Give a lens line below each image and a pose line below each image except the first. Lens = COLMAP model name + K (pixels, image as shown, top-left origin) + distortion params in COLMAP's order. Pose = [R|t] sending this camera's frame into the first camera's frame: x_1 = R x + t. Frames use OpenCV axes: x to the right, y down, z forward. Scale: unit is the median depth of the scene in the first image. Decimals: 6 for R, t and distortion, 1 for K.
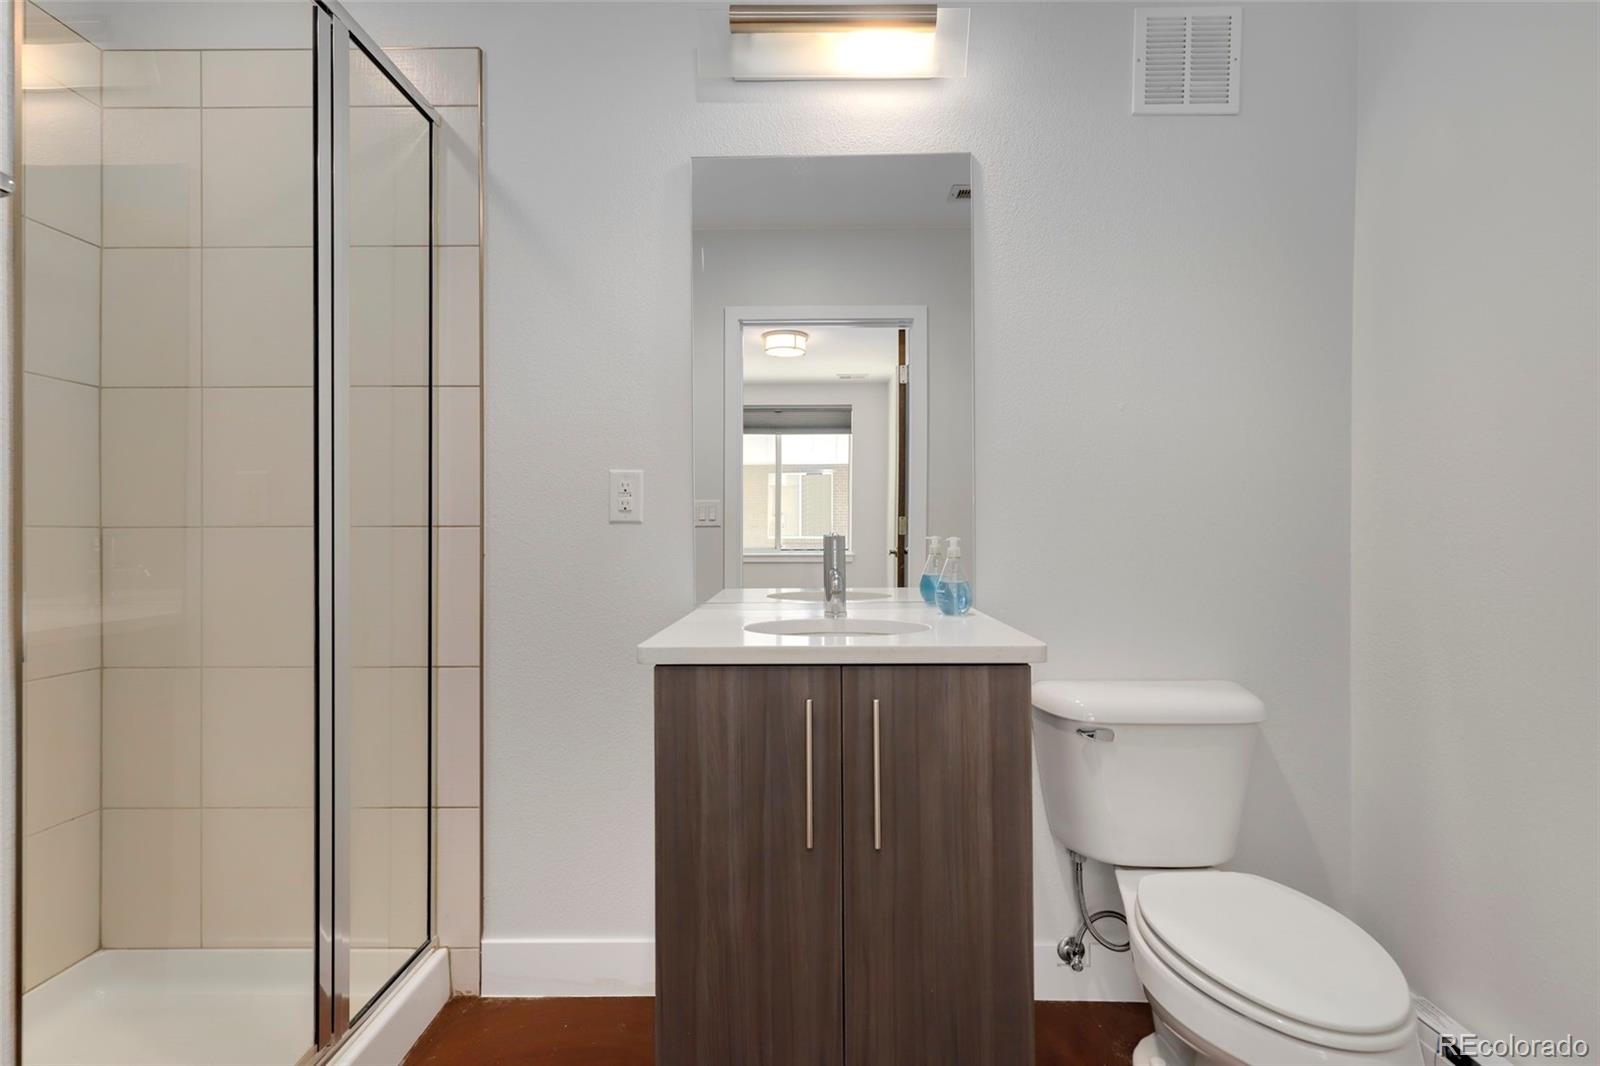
lens RADIAL K [[750.1, 0, 799.8], [0, 750.1, 525.4], [0, 0, 1]] dist [0.007551, 0.001728]
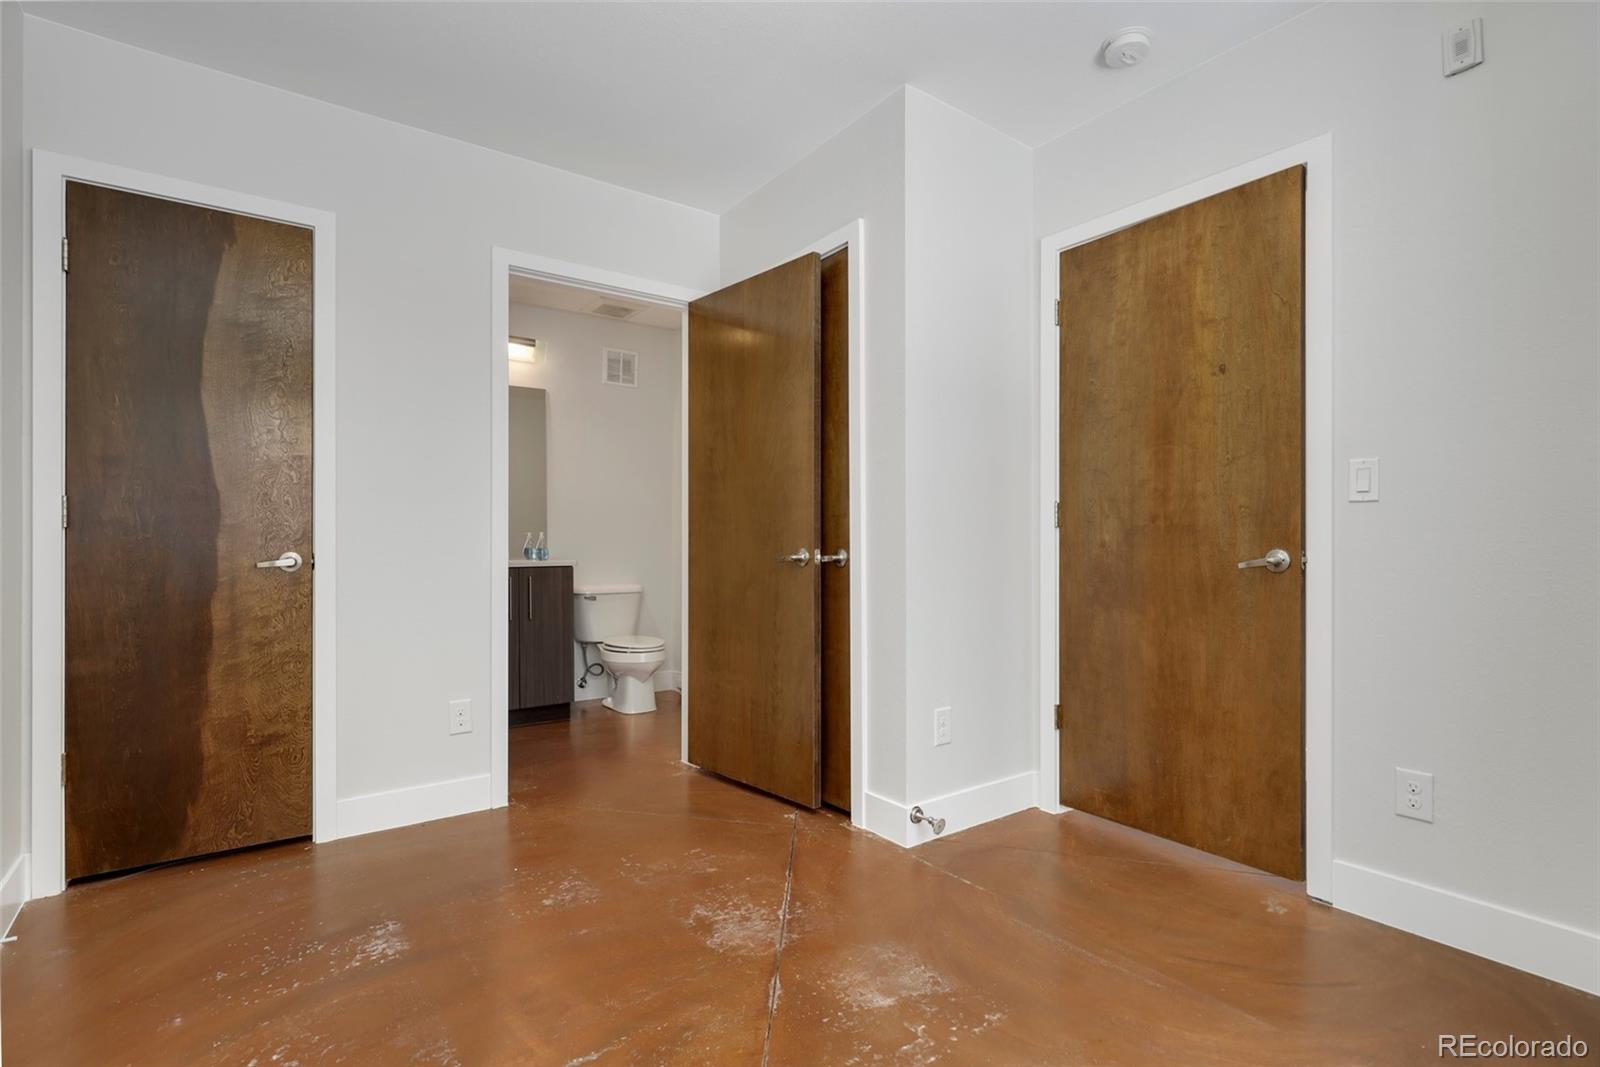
lens RADIAL K [[750.1, 0, 800.1], [0, 750.1, 536.4], [0, 0, 1]] dist [0.007551, 0.001728]
pose [[0.791936, 0.001557, 0.610602, -0.708636], [0.003813, 0.999965, -0.007494, 0.053133], [-0.610592, 0.008263, 0.791902, -1.718983]]
